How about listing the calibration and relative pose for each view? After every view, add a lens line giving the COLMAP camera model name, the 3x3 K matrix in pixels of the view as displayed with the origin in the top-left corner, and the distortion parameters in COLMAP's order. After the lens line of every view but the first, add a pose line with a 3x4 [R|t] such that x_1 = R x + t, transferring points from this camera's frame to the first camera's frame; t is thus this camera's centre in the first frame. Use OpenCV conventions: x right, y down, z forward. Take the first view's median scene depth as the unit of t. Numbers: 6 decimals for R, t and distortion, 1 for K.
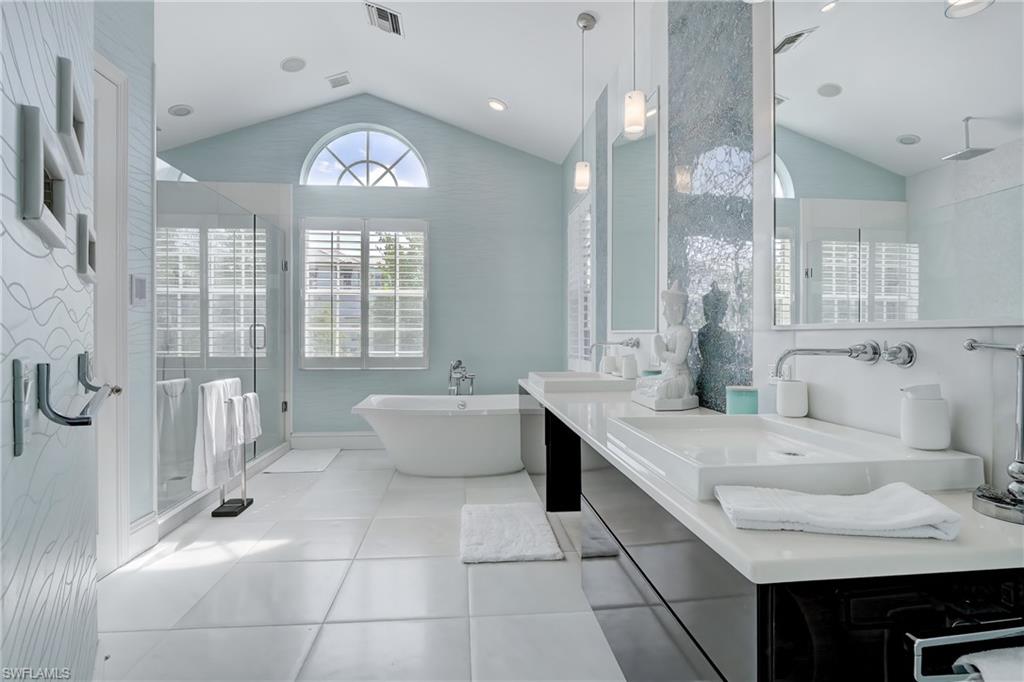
lens RADIAL K [[499.7, 0, 512.0], [0, 499.7, 335.9], [0, 0, 1]] dist [-0.011058, 0.000638]
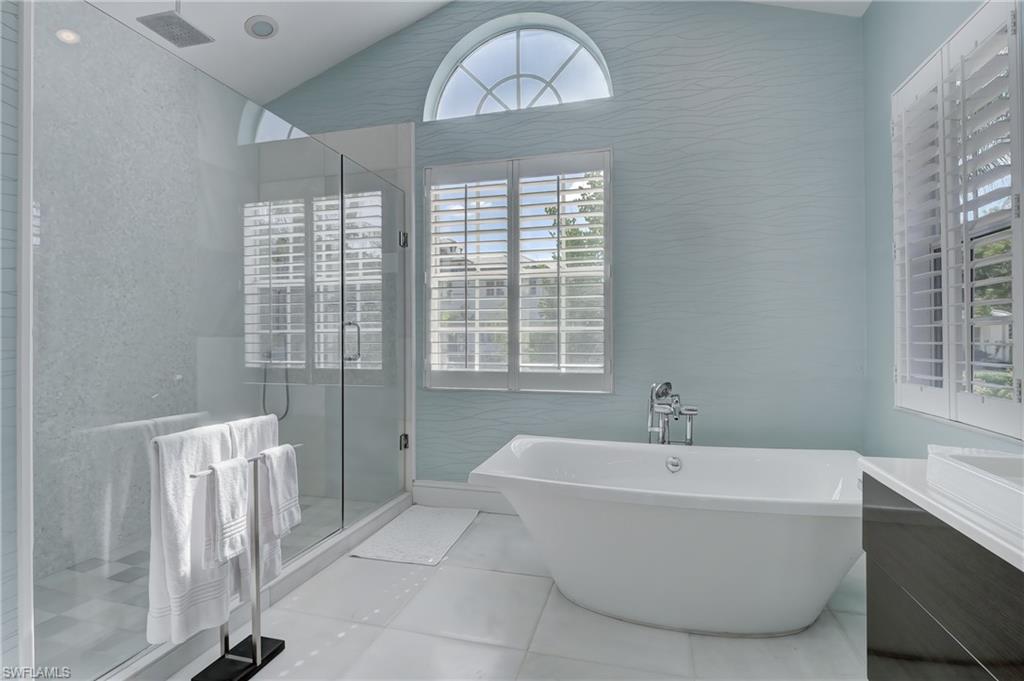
lens RADIAL K [[499.7, 0, 511.8], [0, 499.7, 334.6], [0, 0, 1]] dist [-0.011058, 0.000638]
pose [[0.932179, -0.007533, -0.361919, -0.062162], [0.004135, 0.999940, -0.010161, 0.000078], [0.361973, 0.007975, 0.932154, 0.395063]]
